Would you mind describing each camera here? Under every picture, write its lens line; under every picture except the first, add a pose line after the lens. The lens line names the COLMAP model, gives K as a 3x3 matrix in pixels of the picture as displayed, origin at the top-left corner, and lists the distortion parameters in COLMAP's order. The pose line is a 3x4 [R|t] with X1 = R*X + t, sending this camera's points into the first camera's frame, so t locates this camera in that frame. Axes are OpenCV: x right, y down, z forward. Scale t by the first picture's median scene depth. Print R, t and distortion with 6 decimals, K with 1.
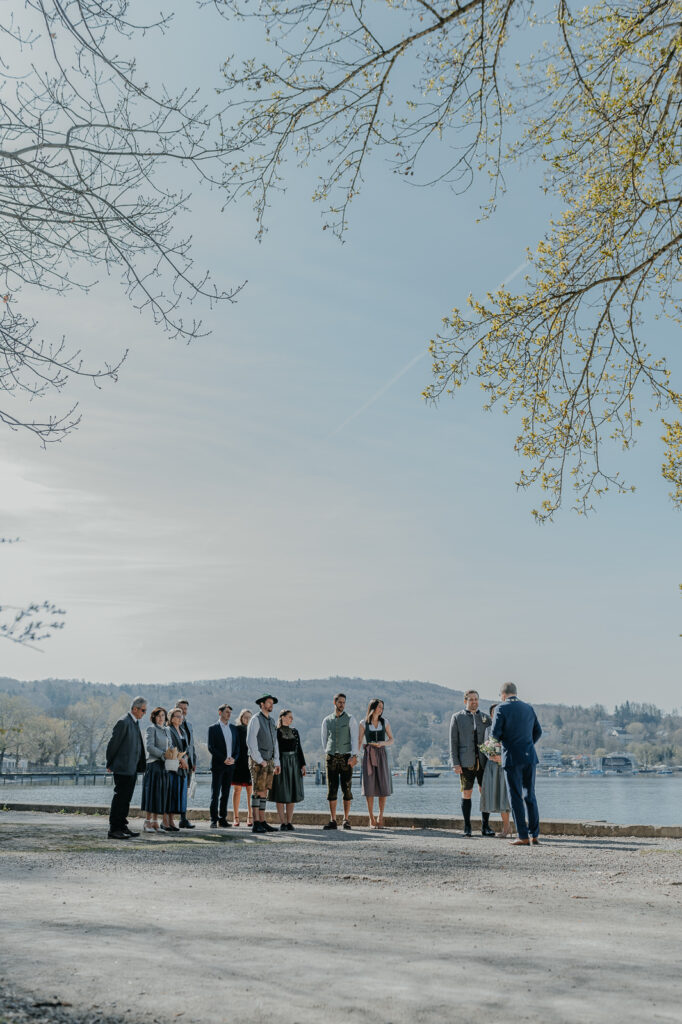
lens RADIAL K [[1016.8, 0, 333.4], [0, 1016.8, 486.4], [0, 0, 1]] dist [-0.002093, -0.000564]
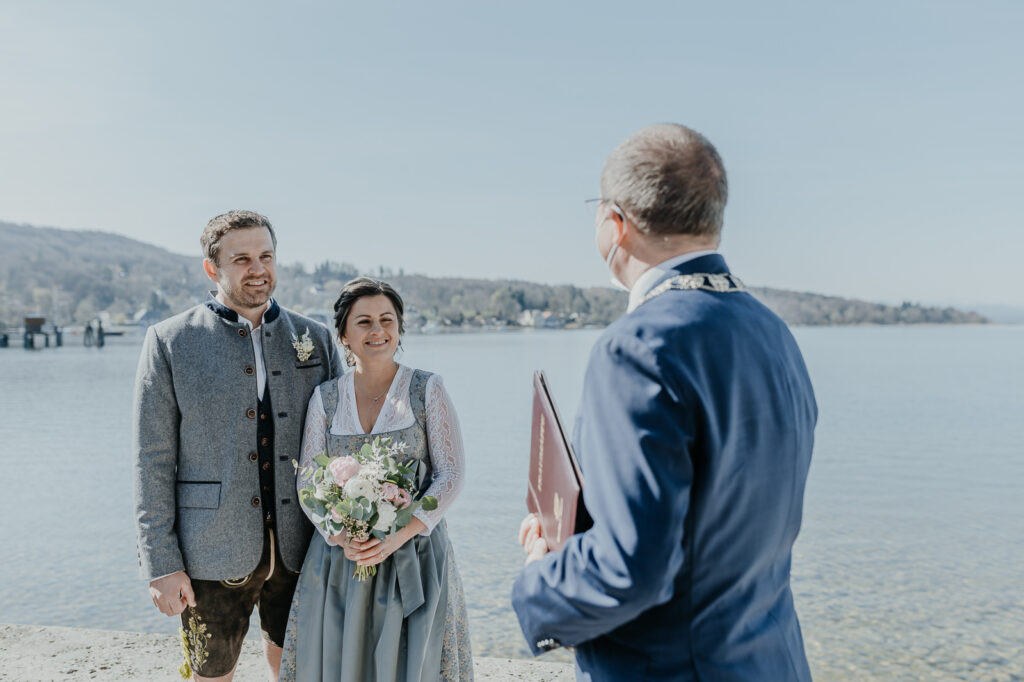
lens RADIAL K [[1012.0, 0, 512.0], [0, 1012.0, 341.0], [0, 0, 1]] dist [0.005757, 0.000954]
pose [[0.893963, -0.004188, 0.448122, 0.083553], [-0.124228, 0.958453, 0.256780, 0.152970], [-0.430579, -0.285221, 0.856301, 0.731450]]
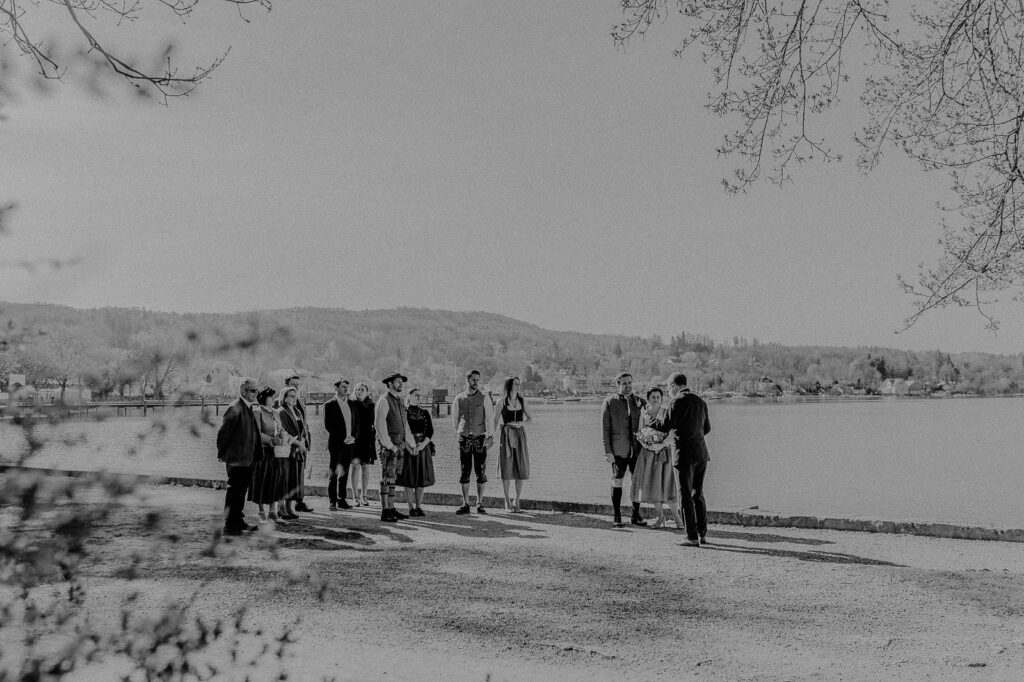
lens RADIAL K [[1012.0, 0, 512.0], [0, 1012.0, 341.0], [0, 0, 1]] dist [0.005757, 0.000954]
pose [[0.993498, 0.004646, 0.113752, -0.063973], [-0.029514, 0.975518, 0.217931, -0.020068], [-0.109955, -0.219871, 0.969313, 0.128968]]
